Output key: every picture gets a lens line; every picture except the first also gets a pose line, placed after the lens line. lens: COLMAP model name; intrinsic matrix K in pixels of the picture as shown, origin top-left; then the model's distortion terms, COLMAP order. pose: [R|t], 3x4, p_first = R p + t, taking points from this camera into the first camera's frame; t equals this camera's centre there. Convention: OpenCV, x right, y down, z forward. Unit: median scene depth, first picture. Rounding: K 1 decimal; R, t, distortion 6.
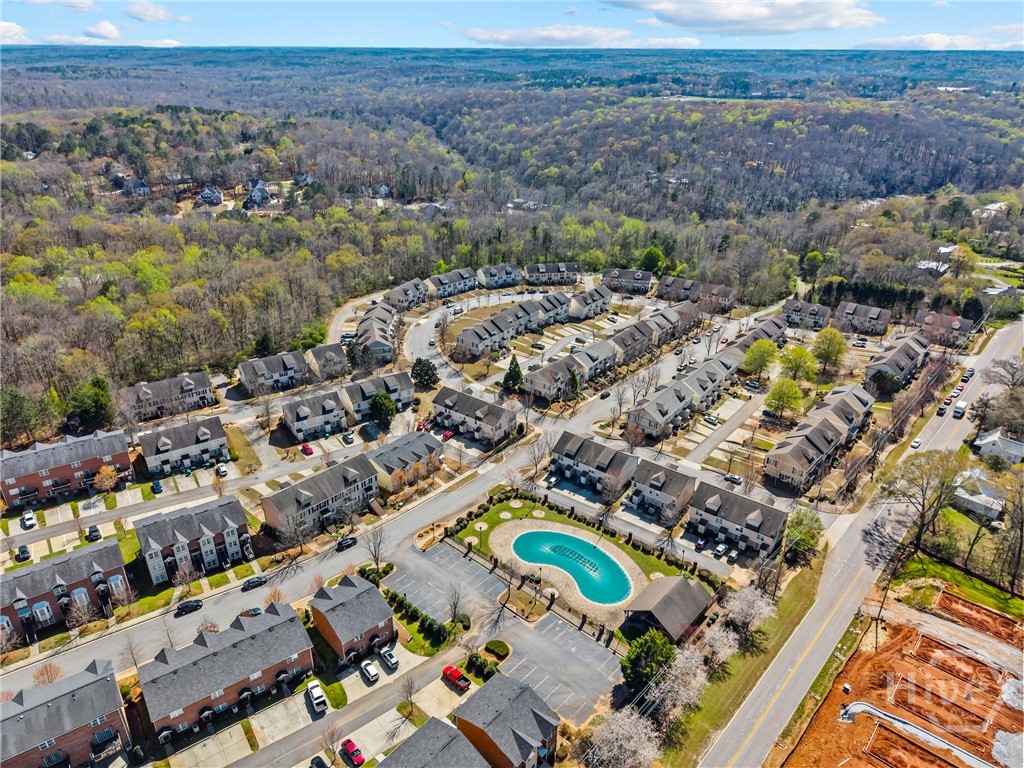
lens RADIAL K [[684.5, 0, 512.0], [0, 684.5, 384.0], [0, 0, 1]] dist [0.025222, -0.023994]
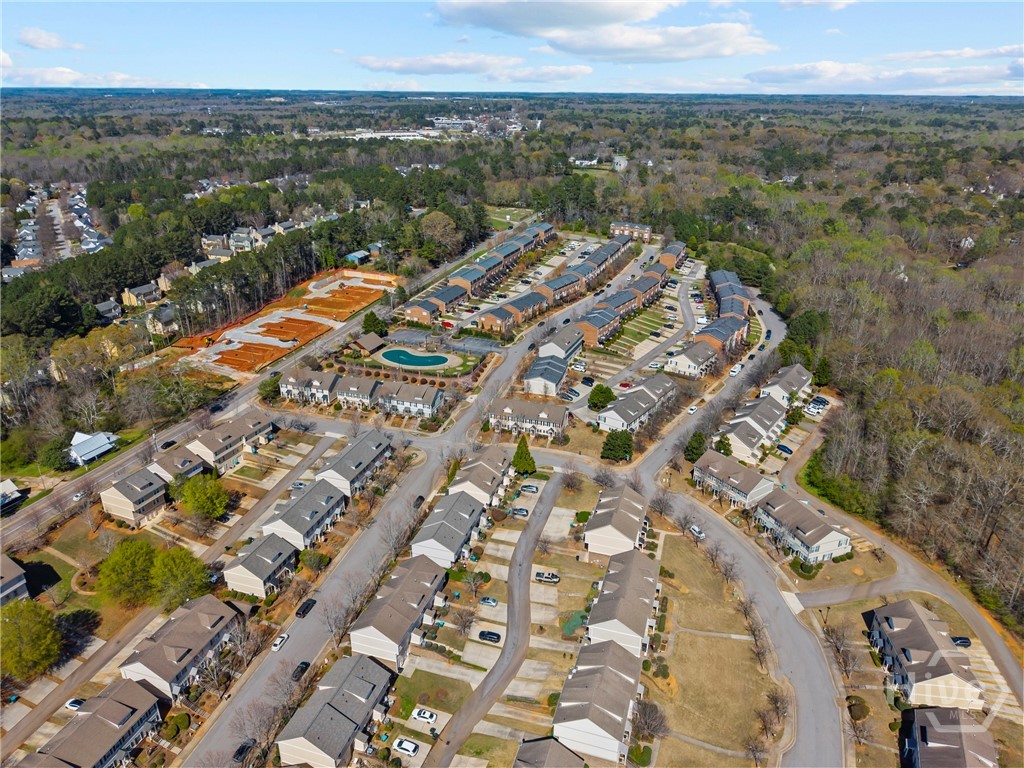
lens RADIAL K [[677.7, 0, 512.0], [0, 677.7, 384.0], [0, 0, 1]] dist [0.093772, -0.178945]
pose [[-0.941394, 0.126605, -0.312646, 0.311808], [-0.151290, 0.669944, 0.726833, -0.799640], [0.301476, 0.731537, -0.611528, 1.666722]]
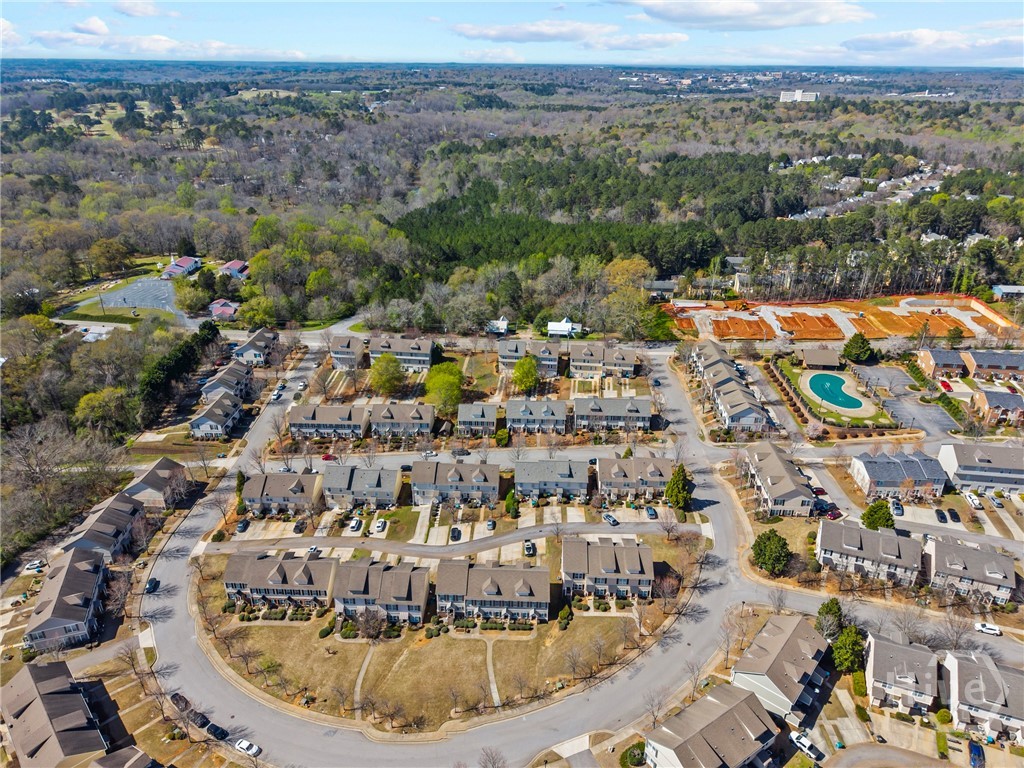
lens RADIAL K [[684.5, 0, 512.0], [0, 684.5, 384.0], [0, 0, 1]] dist [0.025222, -0.023994]
pose [[-0.569055, -0.351819, 0.743236, -0.508566], [0.346483, 0.717109, 0.604735, -0.743597], [-0.745739, 0.601646, -0.286175, 1.491546]]
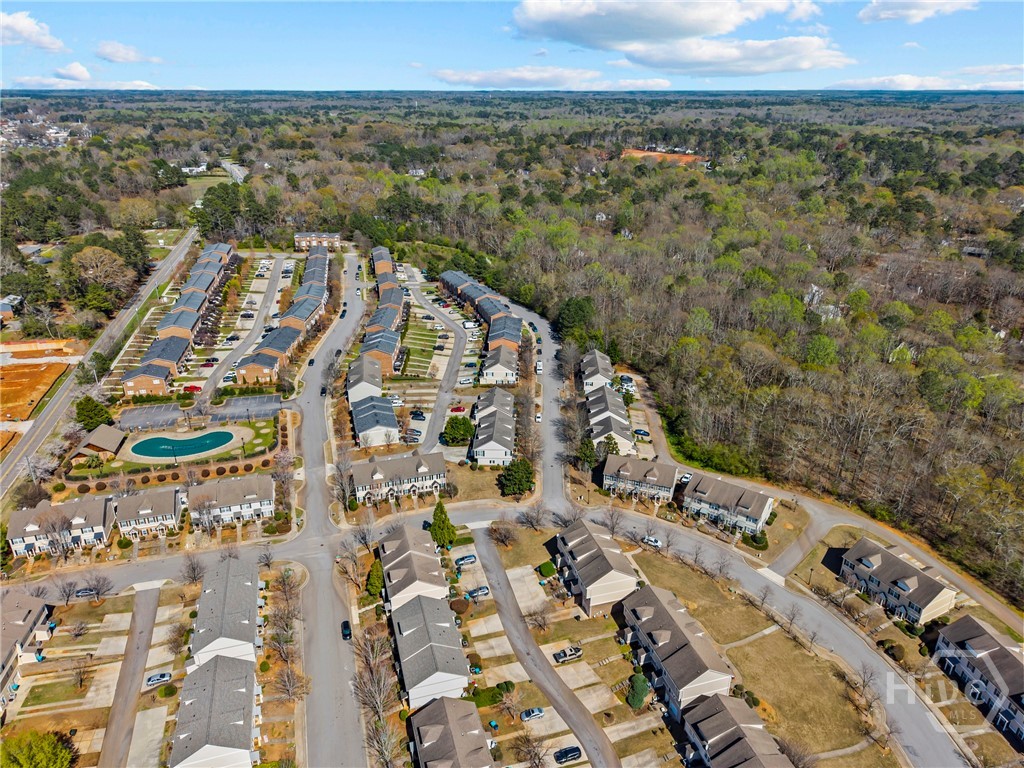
lens RADIAL K [[684.5, 0, 512.0], [0, 684.5, 384.0], [0, 0, 1]] dist [0.025222, -0.023994]
pose [[-0.585618, 0.316952, -0.746051, 0.515746], [-0.350923, 0.730529, 0.585817, -0.653947], [0.730688, 0.604871, -0.316585, 1.365859]]
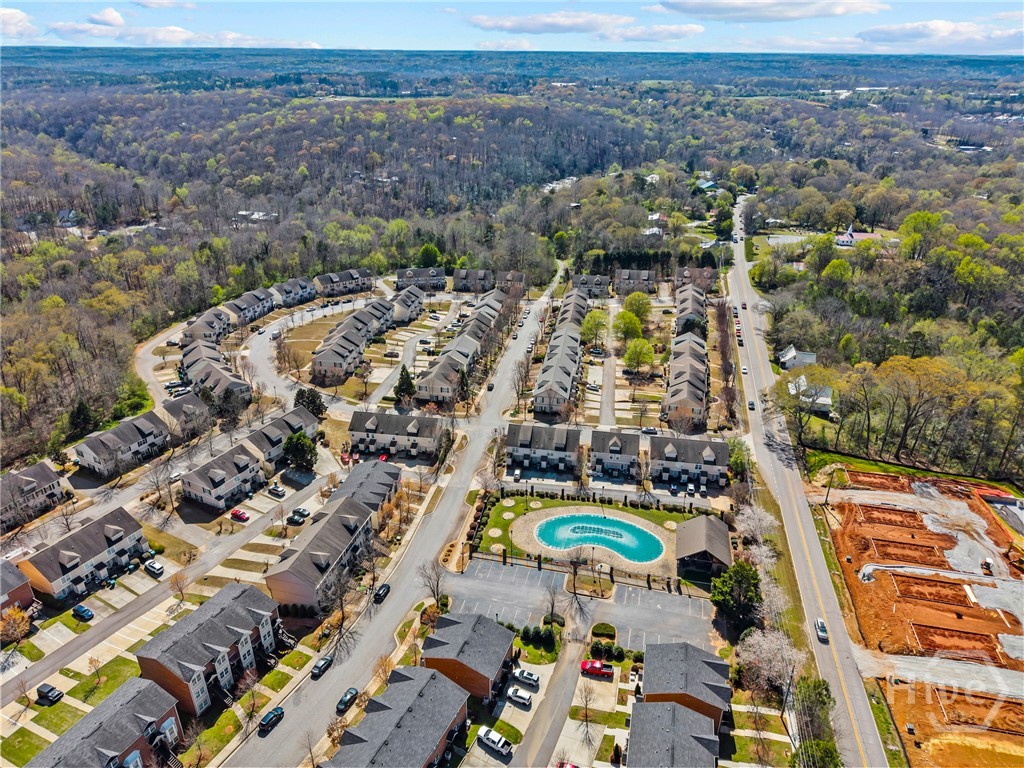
lens RADIAL K [[684.5, 0, 512.0], [0, 684.5, 384.0], [0, 0, 1]] dist [0.025222, -0.023994]
pose [[0.880444, -0.206606, 0.426770, -0.316291], [0.206555, 0.977306, 0.046998, -0.033985], [-0.426795, 0.046772, 0.903138, 0.067603]]
